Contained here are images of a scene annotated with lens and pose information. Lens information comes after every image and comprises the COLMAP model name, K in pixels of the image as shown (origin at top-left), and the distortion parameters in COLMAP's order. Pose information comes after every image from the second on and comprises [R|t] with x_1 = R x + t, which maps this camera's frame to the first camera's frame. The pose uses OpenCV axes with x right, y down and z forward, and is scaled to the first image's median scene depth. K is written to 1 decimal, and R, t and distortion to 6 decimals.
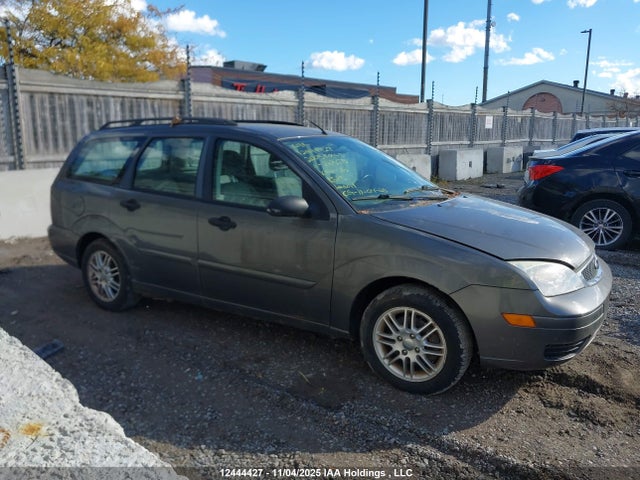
lens RADIAL K [[505.8, 0, 320.0], [0, 505.8, 240.0], [0, 0, 1]] dist [-0.003377, -0.003076]
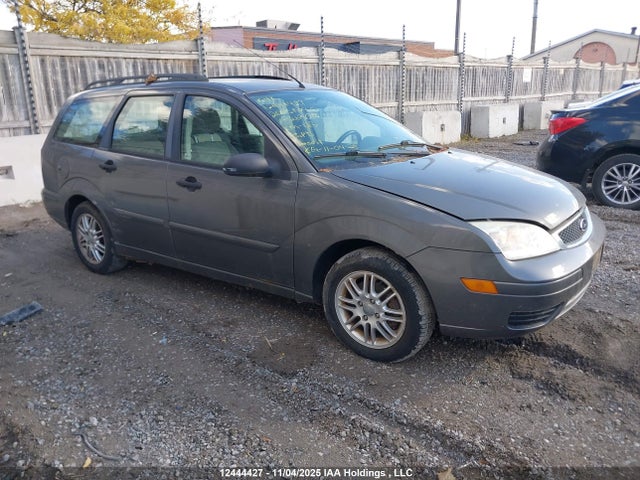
lens RADIAL K [[500.2, 0, 320.0], [0, 500.2, 240.0], [0, 0, 1]] dist [0.006927, -0.003318]
pose [[0.996671, -0.003012, -0.081476, 0.108617], [0.009218, 0.997072, 0.075911, 0.002669], [0.081009, -0.076409, 0.993780, 0.049395]]
